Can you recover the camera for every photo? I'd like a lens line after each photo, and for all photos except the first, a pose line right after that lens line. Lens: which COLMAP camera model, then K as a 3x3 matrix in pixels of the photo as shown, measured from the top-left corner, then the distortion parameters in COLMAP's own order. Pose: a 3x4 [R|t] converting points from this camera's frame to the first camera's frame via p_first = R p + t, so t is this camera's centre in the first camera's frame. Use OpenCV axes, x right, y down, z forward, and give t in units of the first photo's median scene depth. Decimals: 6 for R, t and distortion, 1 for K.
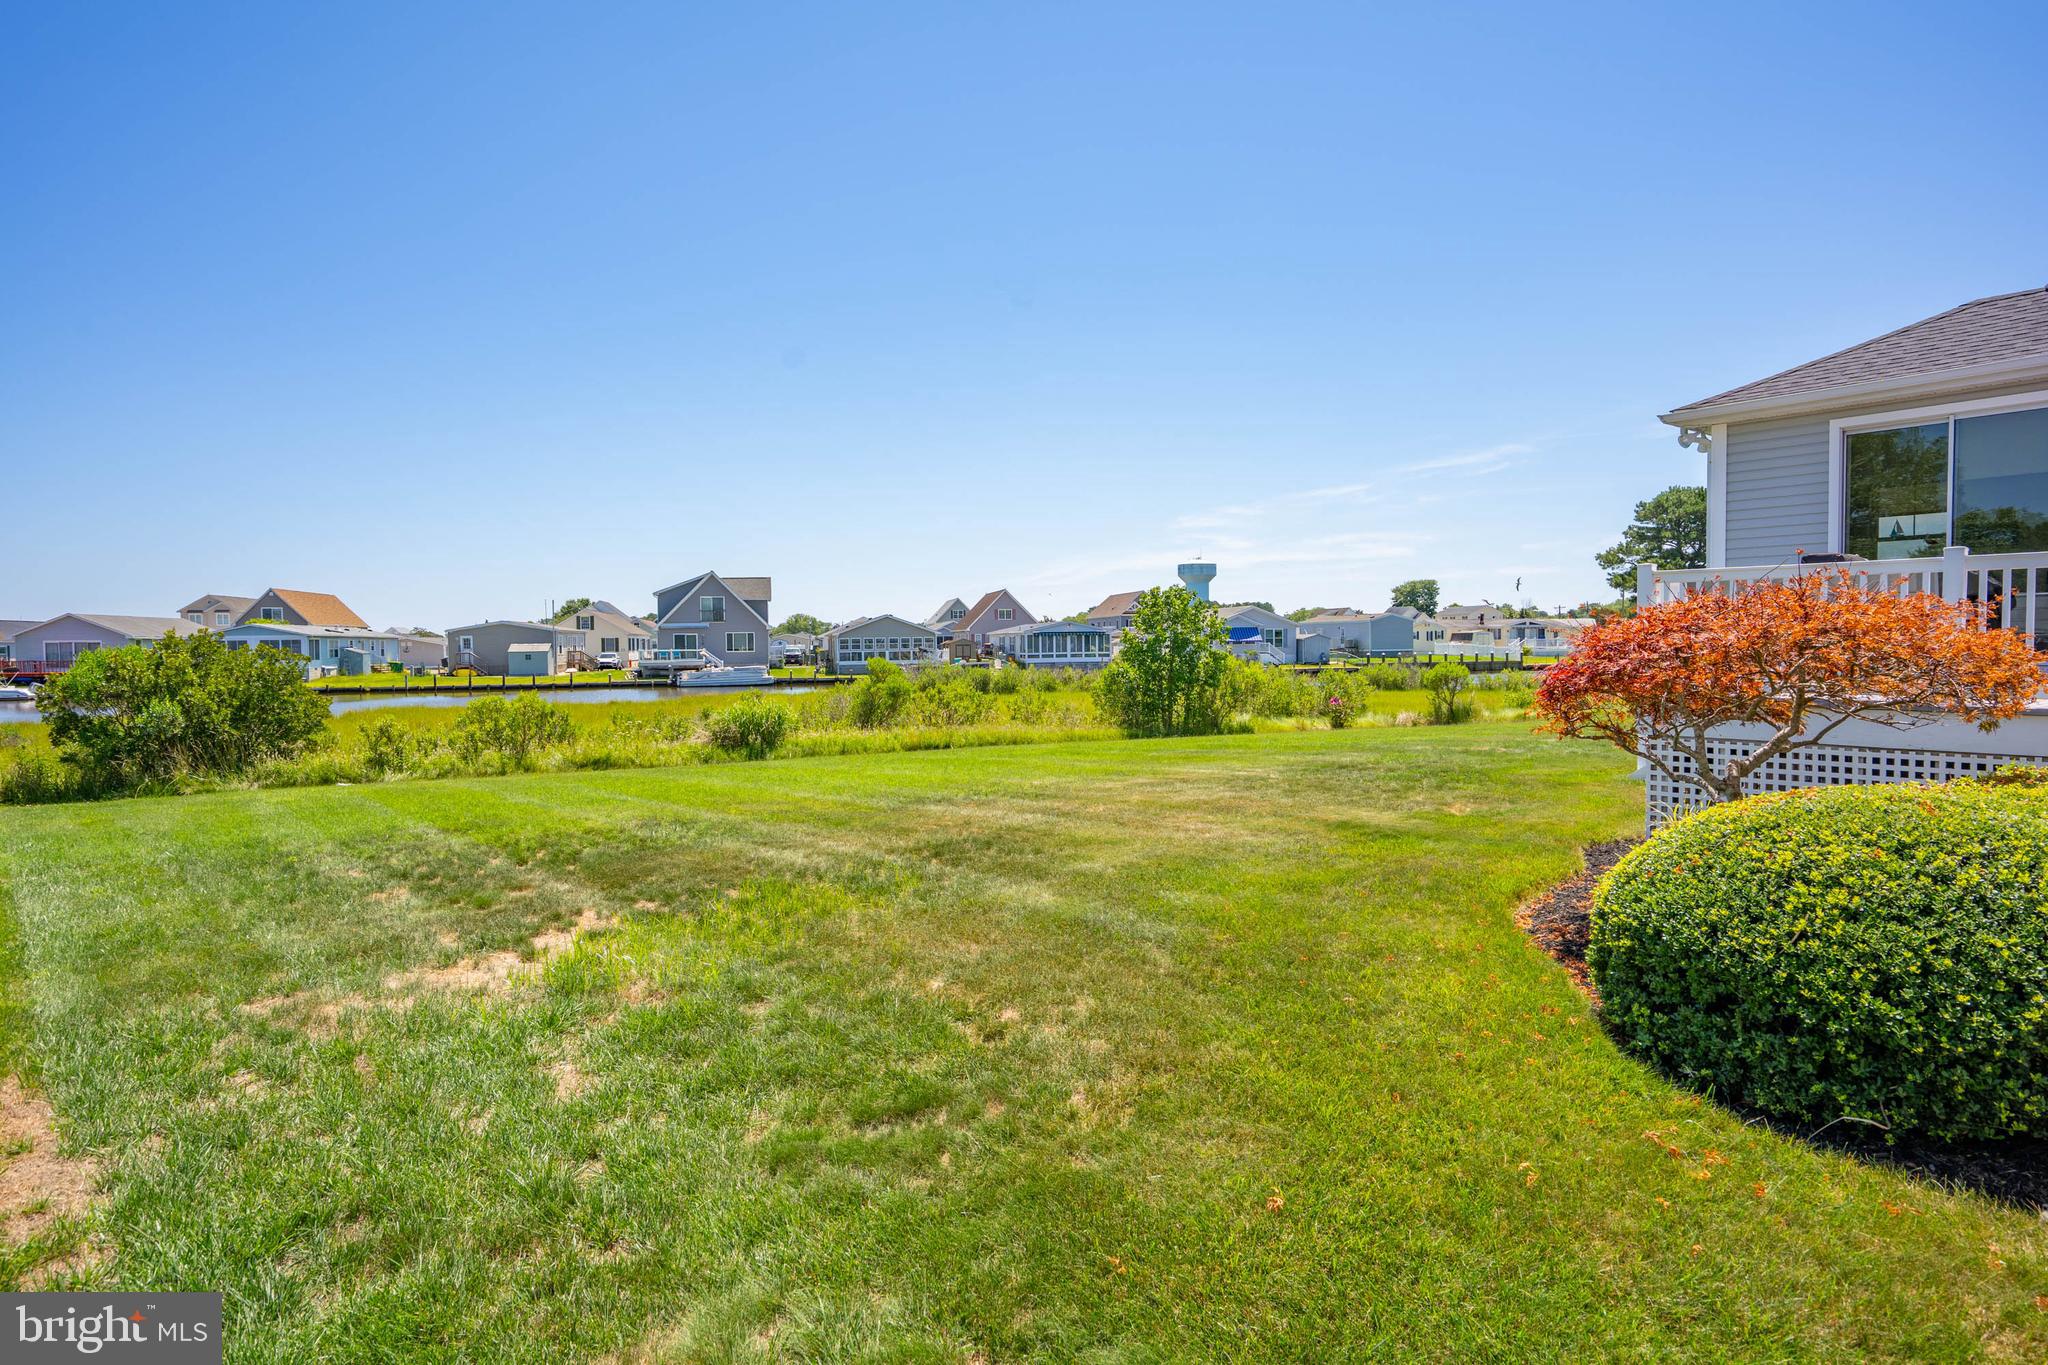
lens RADIAL K [[1147.7, 0, 1007.0], [0, 1147.7, 691.2], [0, 0, 1]] dist [0.000555, 0.001887]
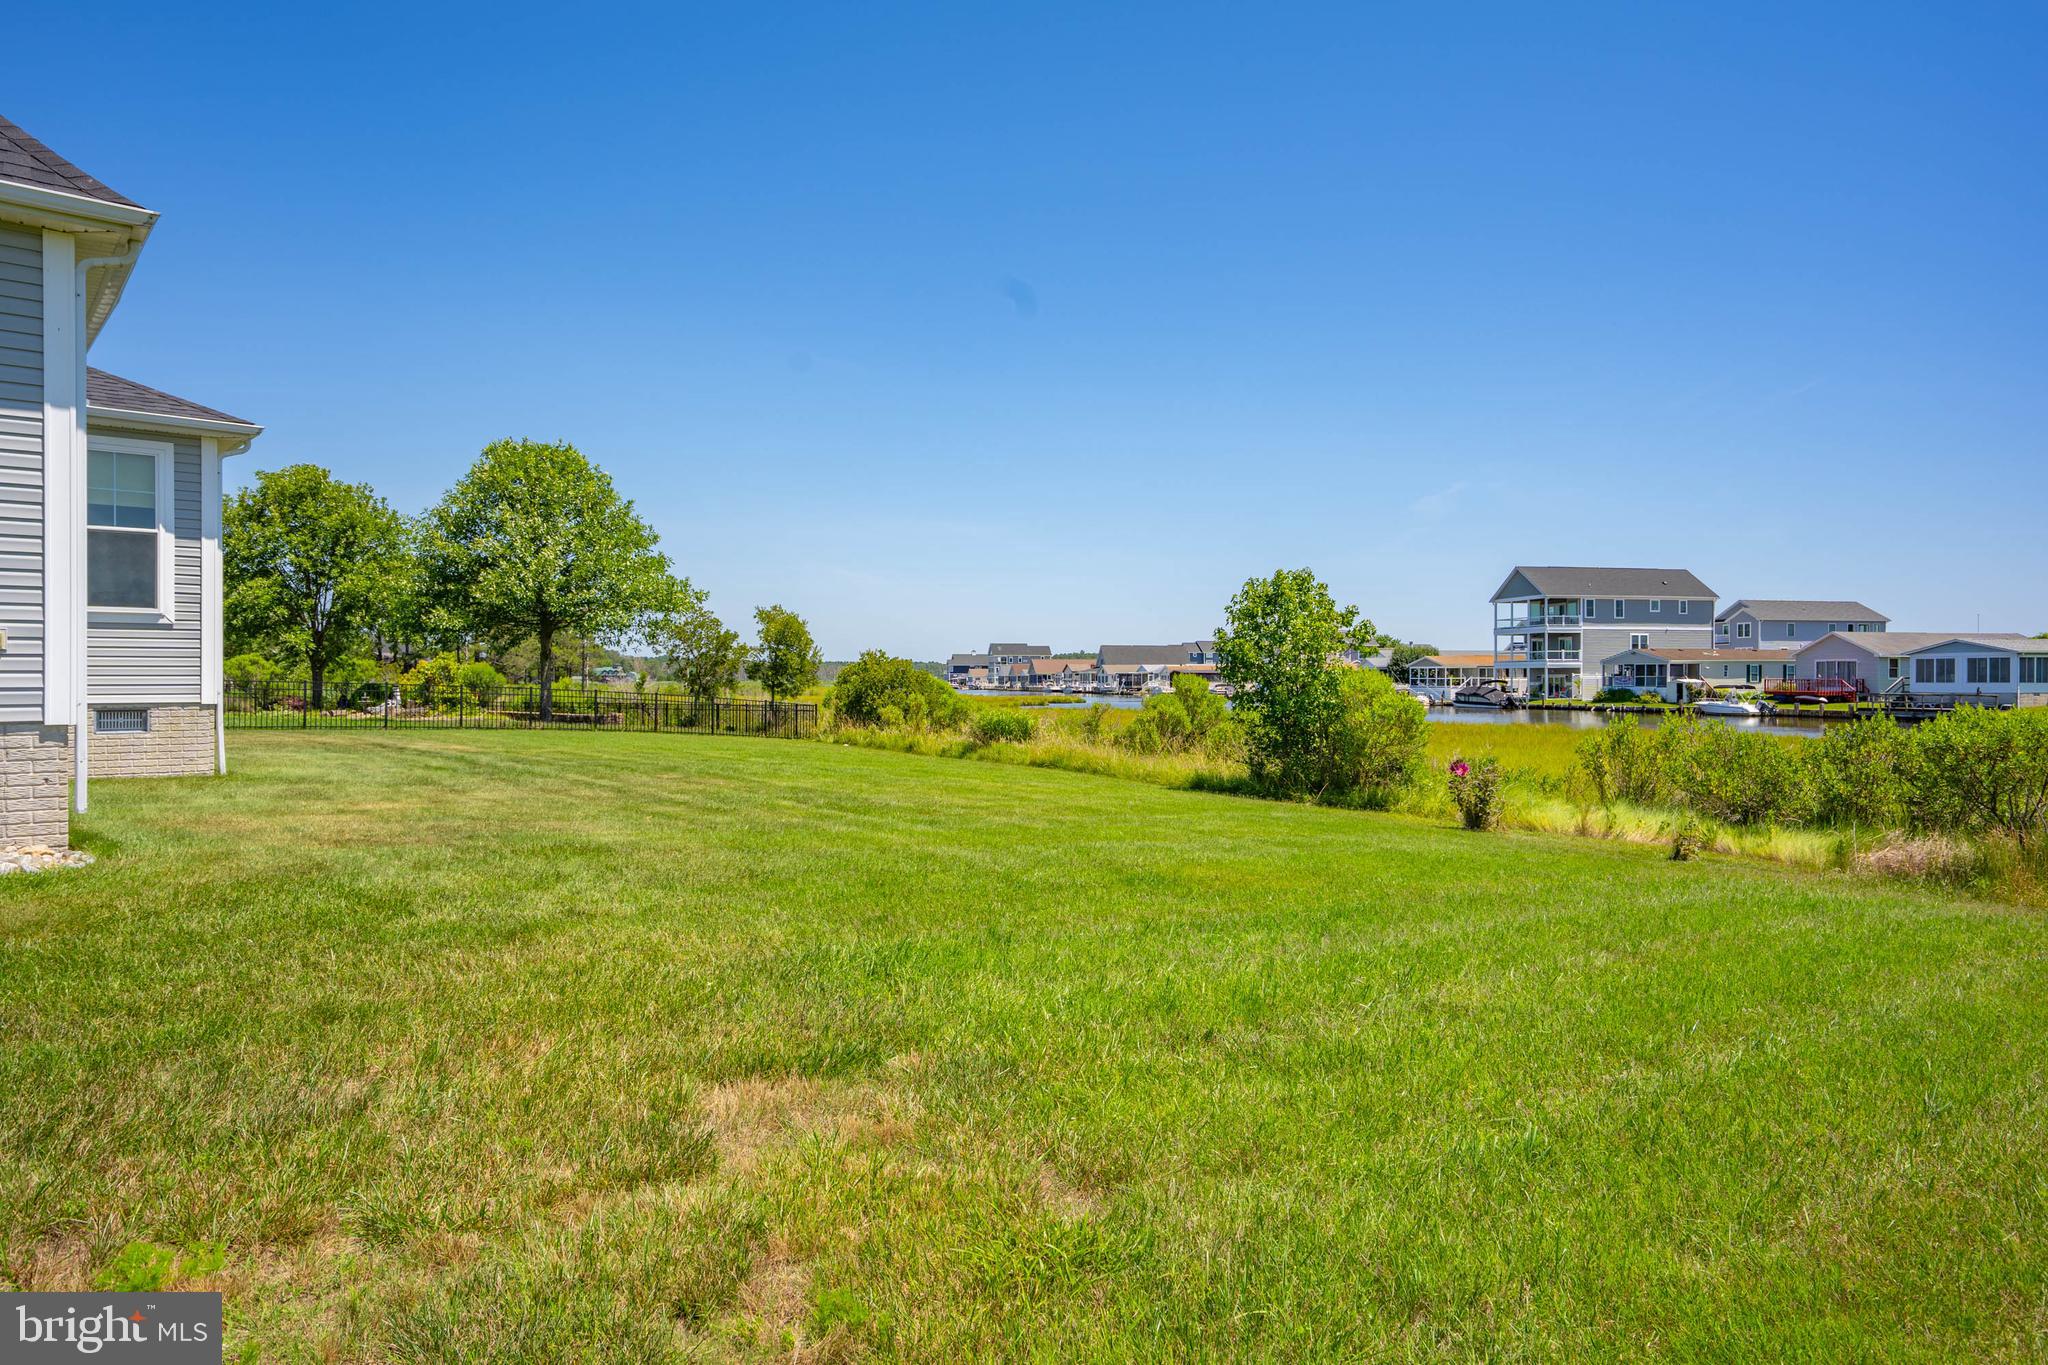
lens RADIAL K [[1337.1, 0, 1032.5], [0, 1337.1, 682.1], [0, 0, 1]] dist [0.023013, 0.001805]
pose [[0.035564, 0.016055, -0.999238, 0.300103], [-0.043042, 0.998968, 0.014519, -0.011169], [0.998440, 0.042493, 0.036218, 0.268203]]
